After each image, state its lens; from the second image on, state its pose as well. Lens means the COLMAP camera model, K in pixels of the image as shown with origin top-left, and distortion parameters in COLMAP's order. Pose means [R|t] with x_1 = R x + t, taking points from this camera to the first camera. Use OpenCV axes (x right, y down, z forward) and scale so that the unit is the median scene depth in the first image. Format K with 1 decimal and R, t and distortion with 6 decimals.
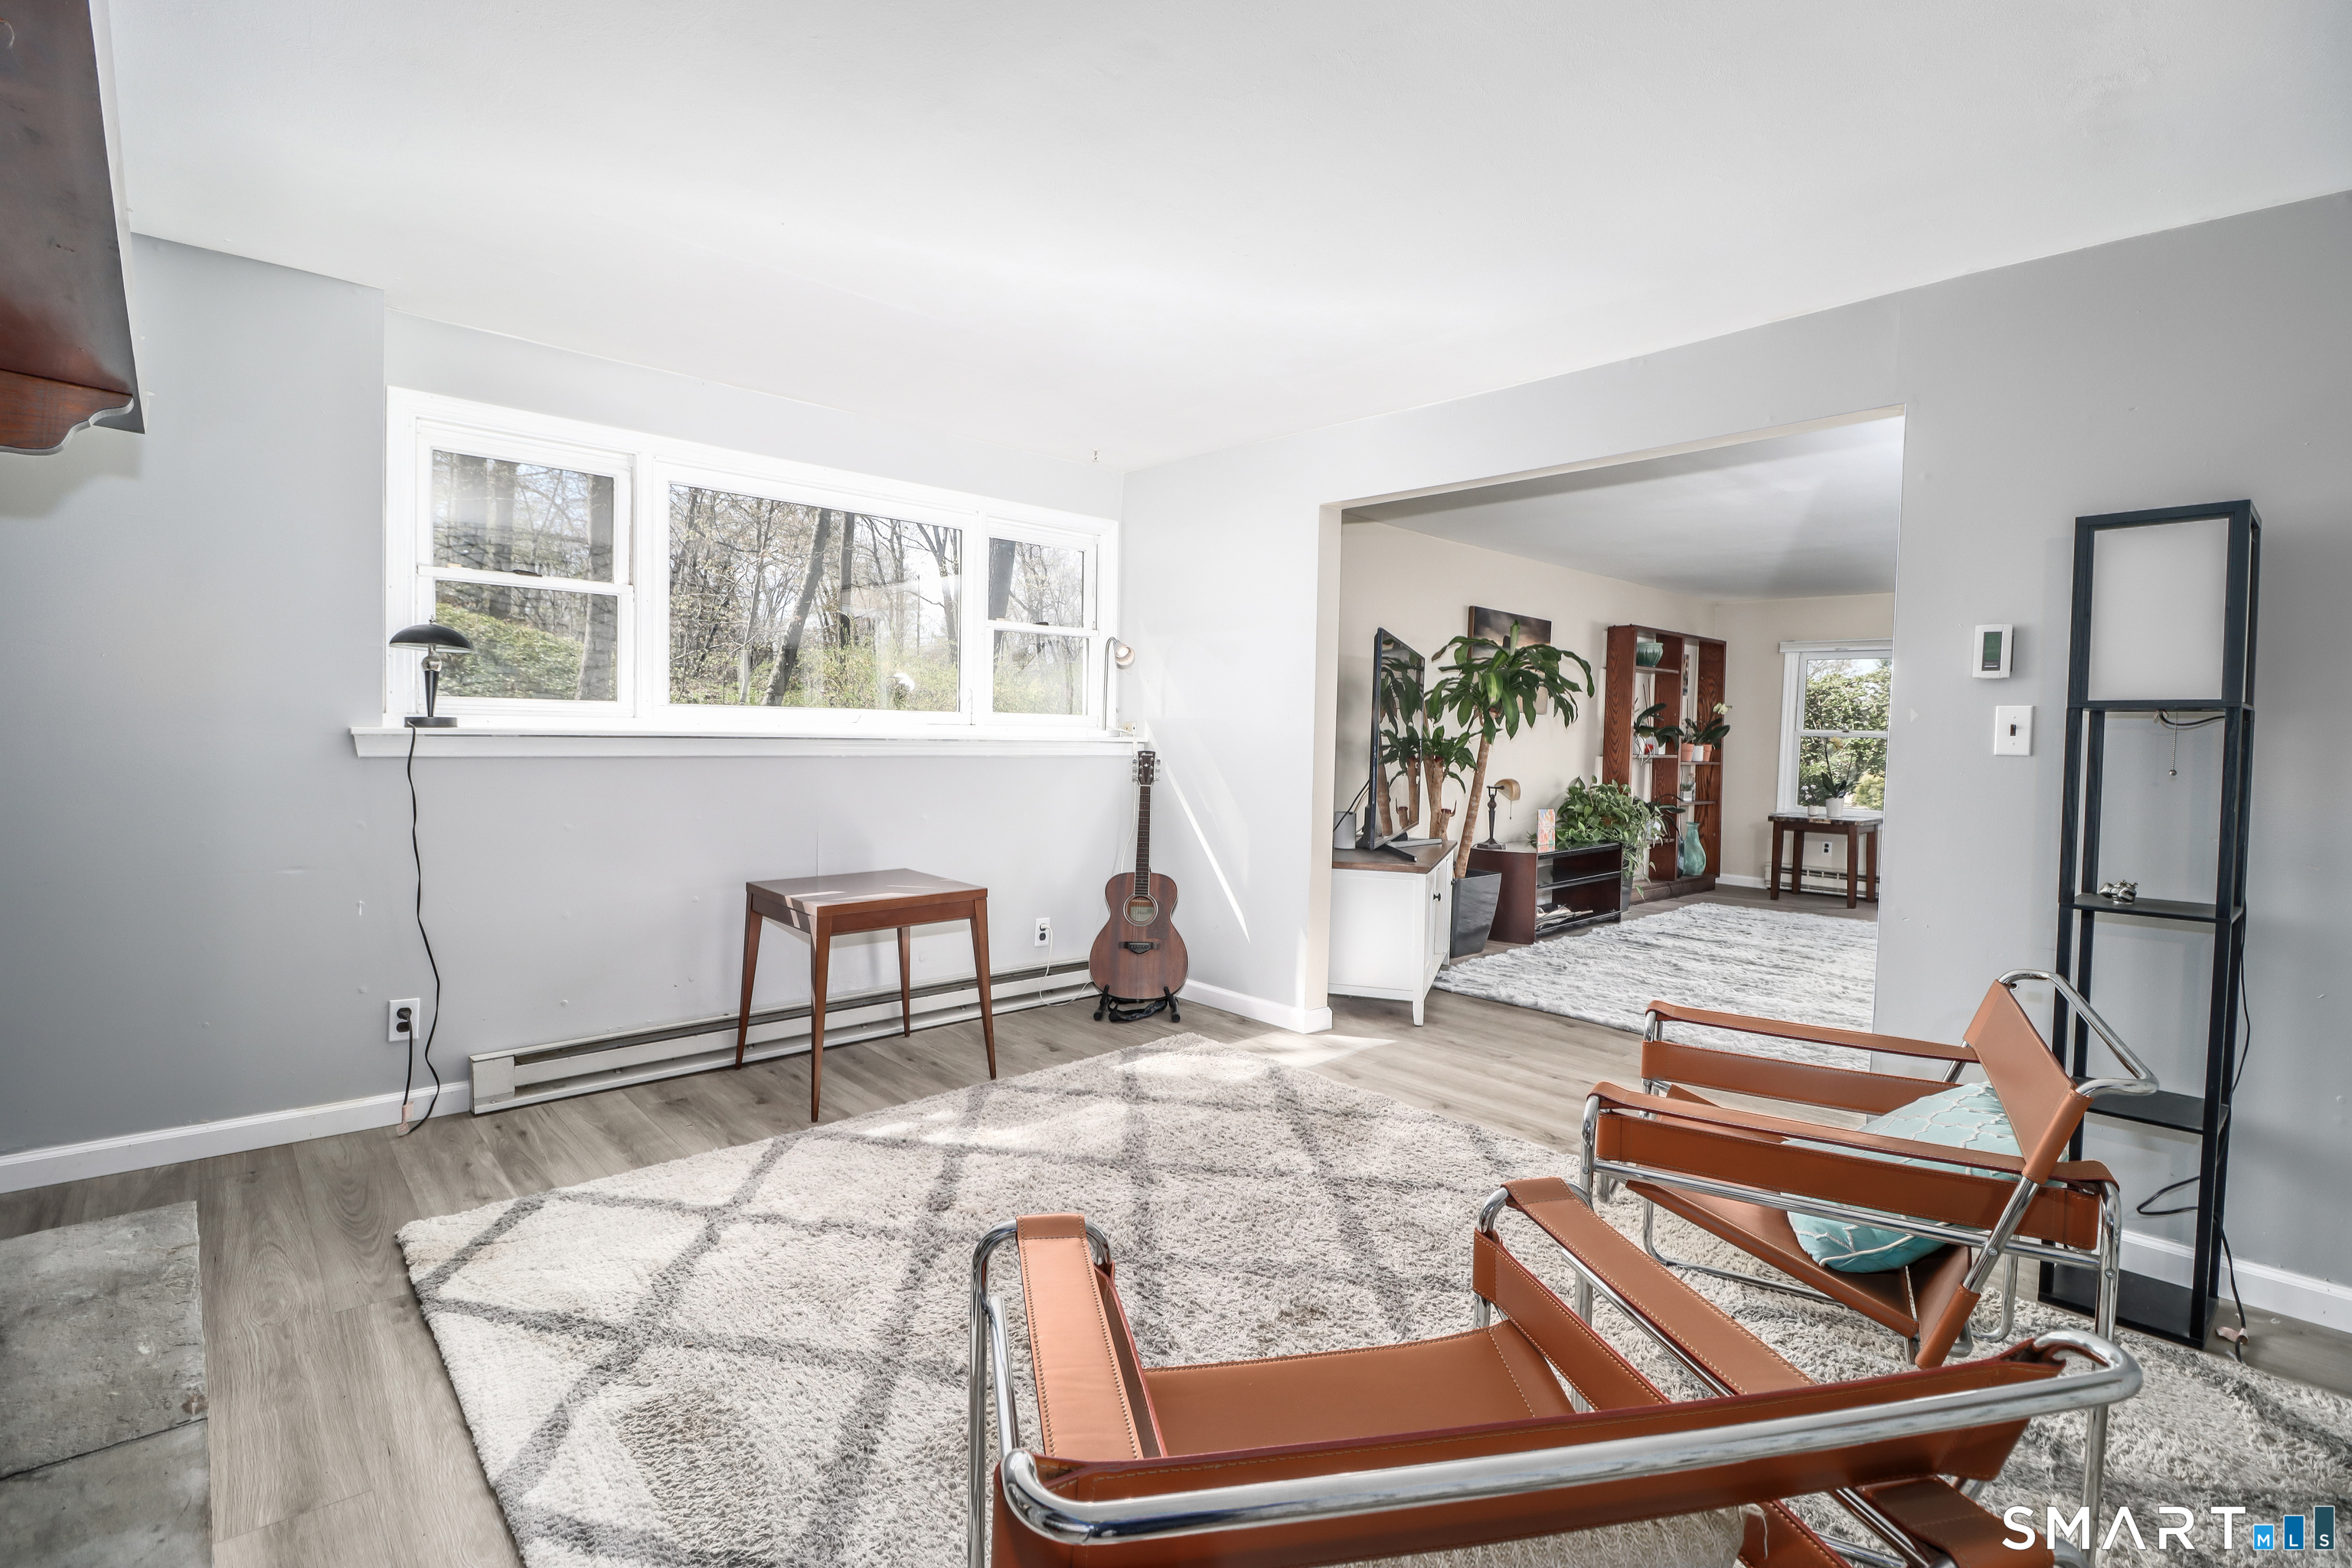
lens RADIAL K [[1086.3, 0, 1198.8], [0, 1086.3, 788.2], [0, 0, 1]] dist [-0.008330, -0.005529]
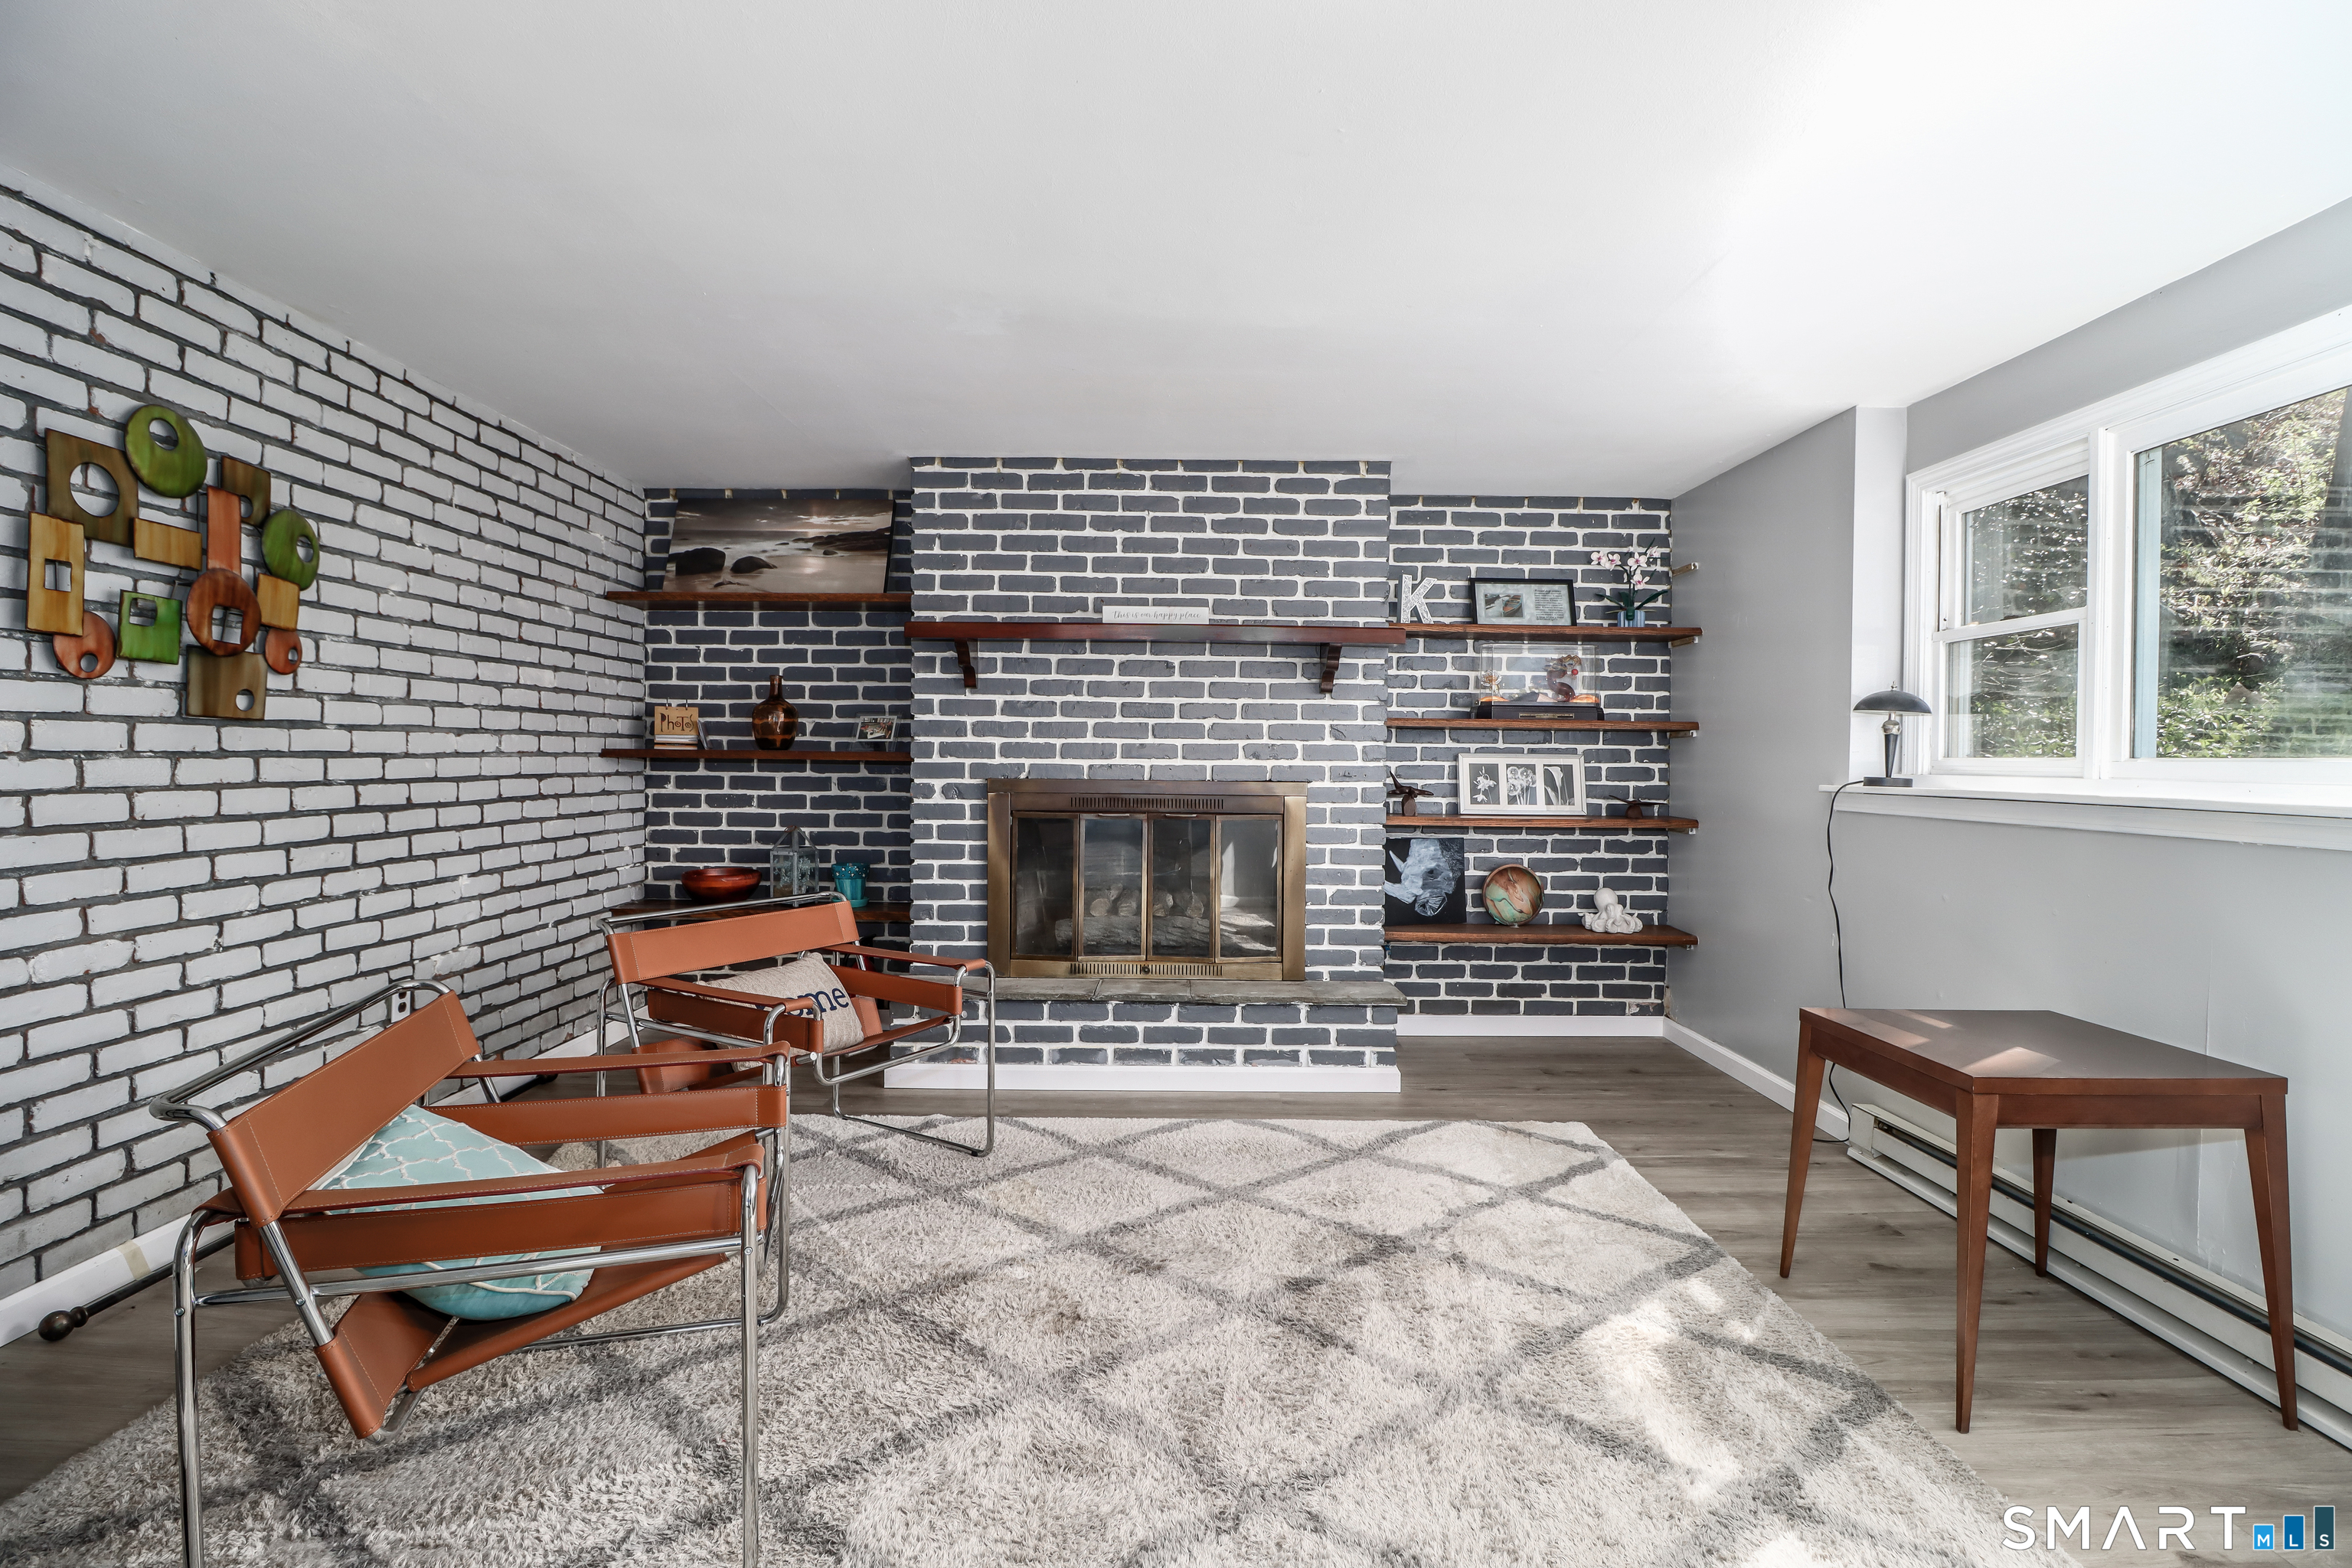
lens RADIAL K [[1086.3, 0, 1161.1], [0, 1086.3, 778.9], [0, 0, 1]] dist [-0.008330, -0.005529]
pose [[-0.687791, -0.020586, -0.725617, 0.301892], [-0.071231, 0.996688, 0.039241, -0.030147], [0.722406, 0.078676, -0.686979, 0.658836]]
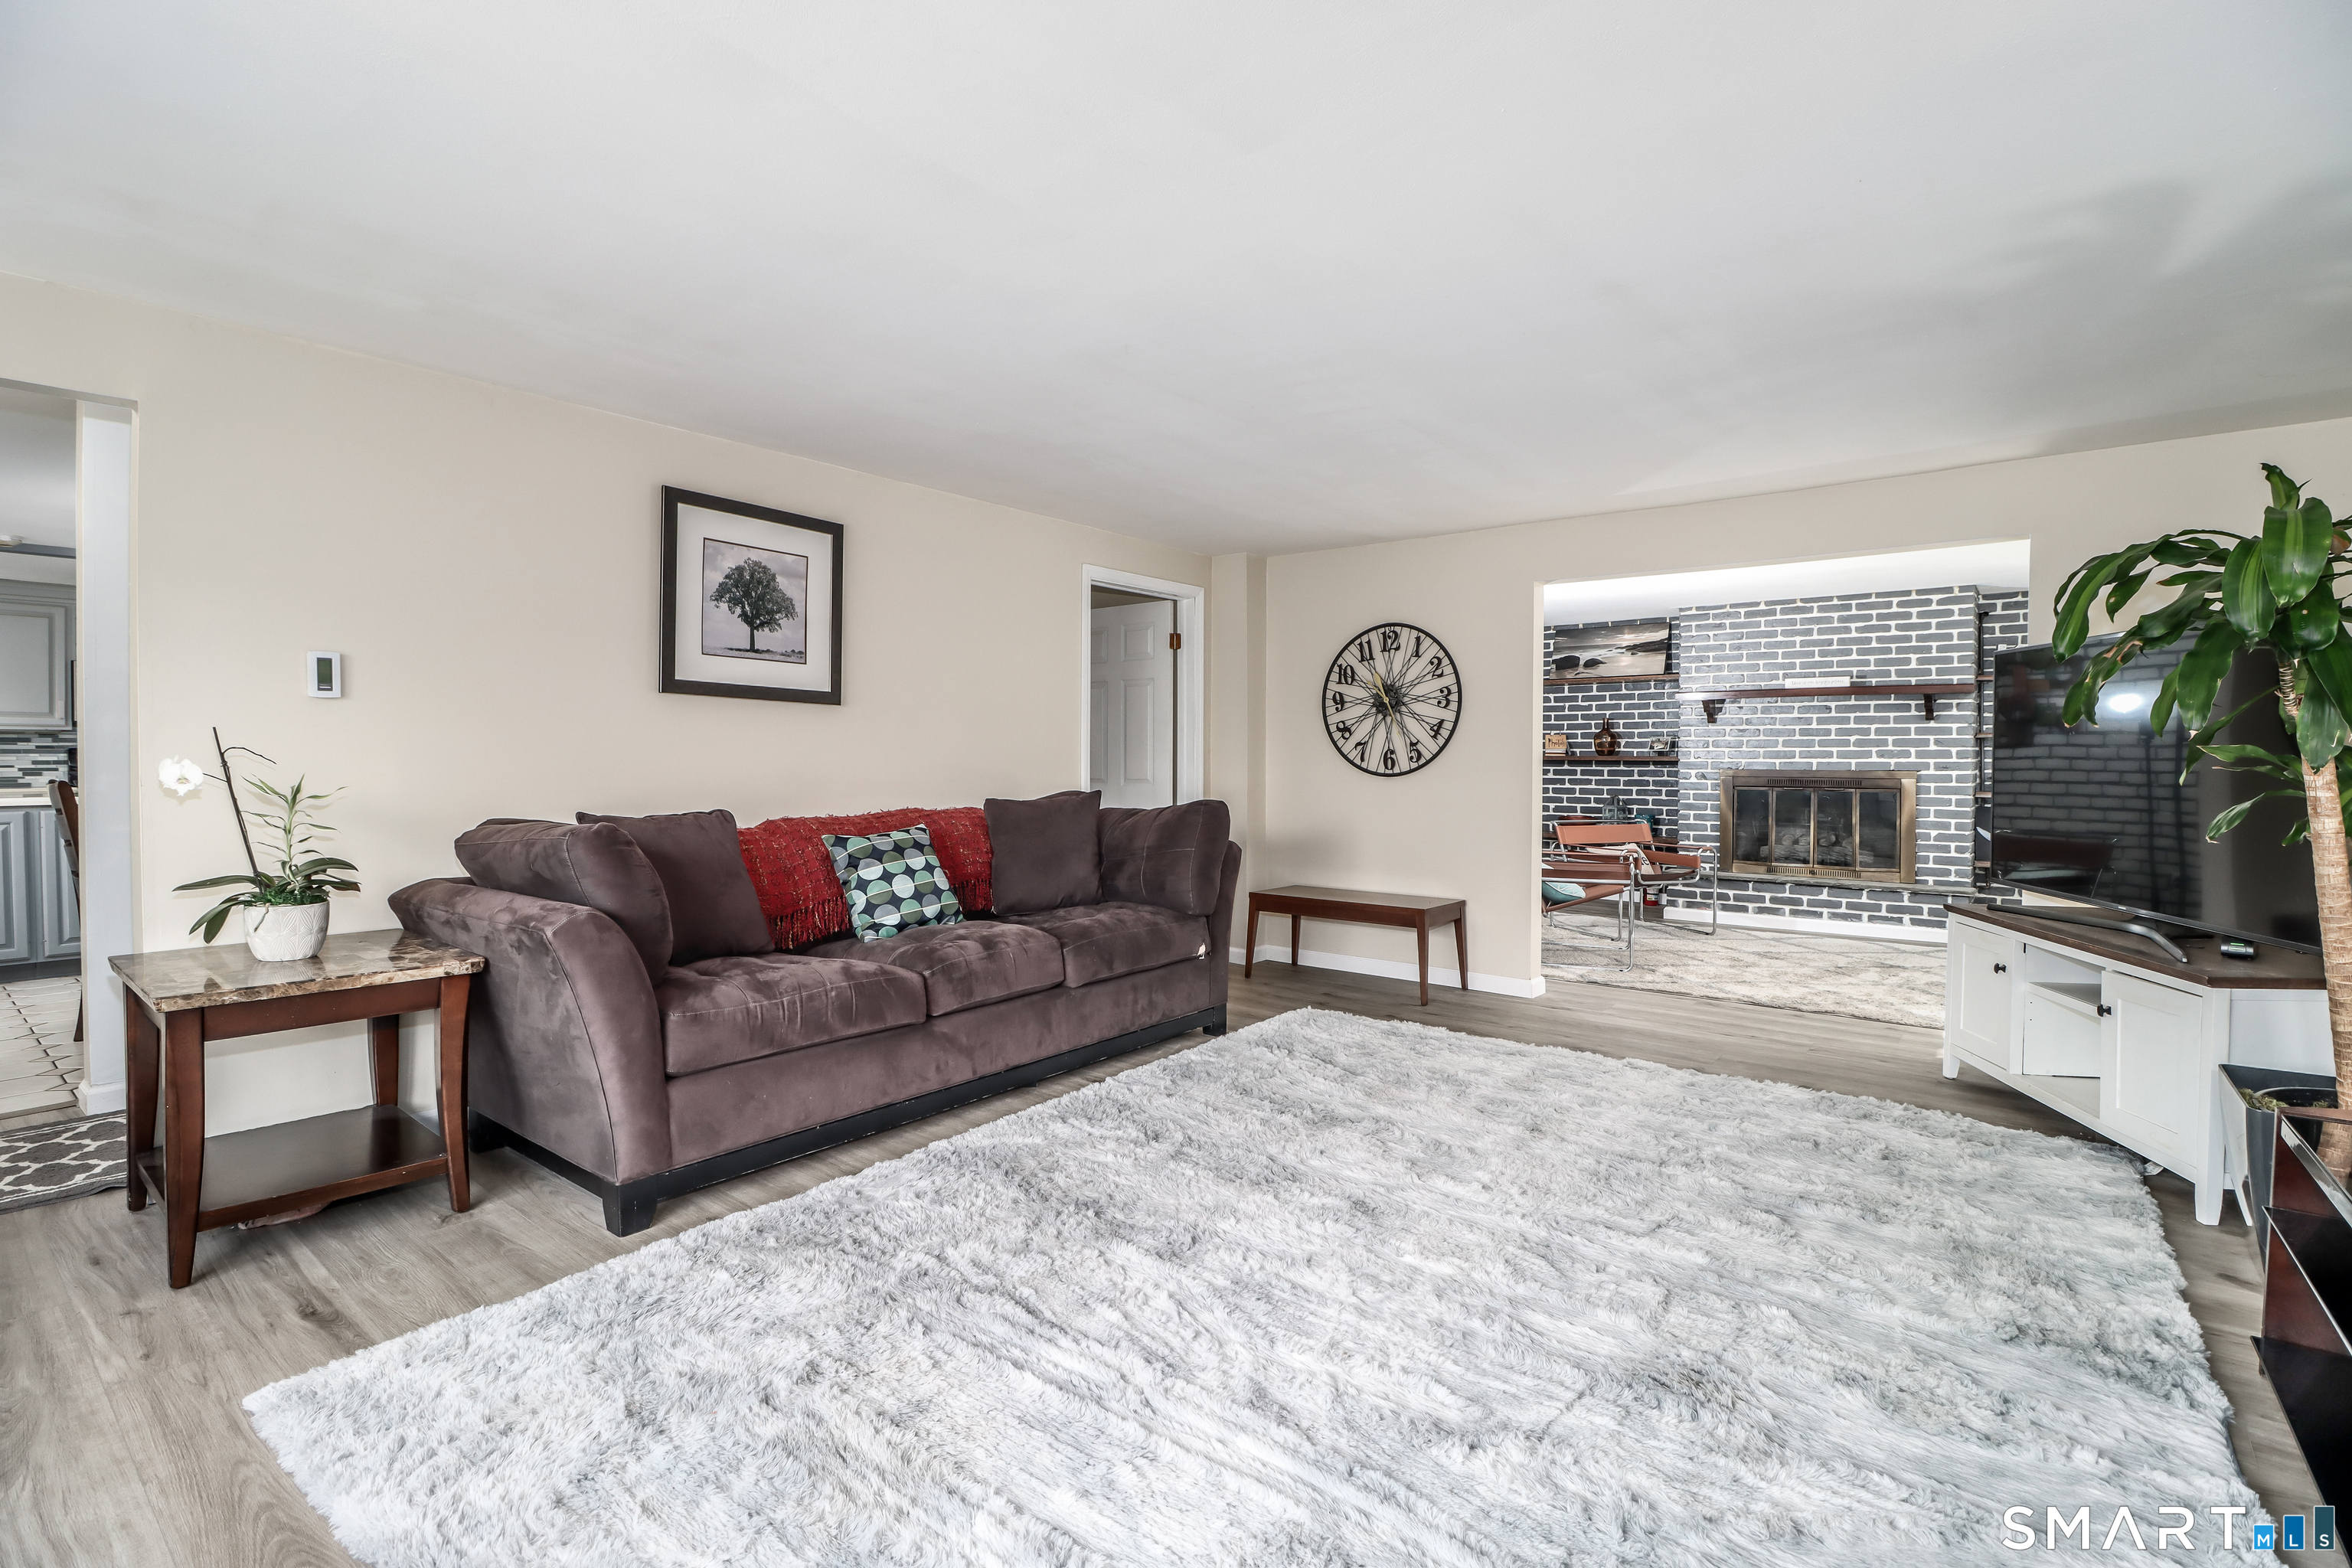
lens RADIAL K [[1086.3, 0, 1177.9], [0, 1086.3, 781.2], [0, 0, 1]] dist [-0.008330, -0.005529]
pose [[-0.988827, -0.025123, -0.146933, 0.736748], [-0.036599, 0.996441, 0.075932, -0.058075], [0.144502, 0.080461, -0.986228, 1.330783]]
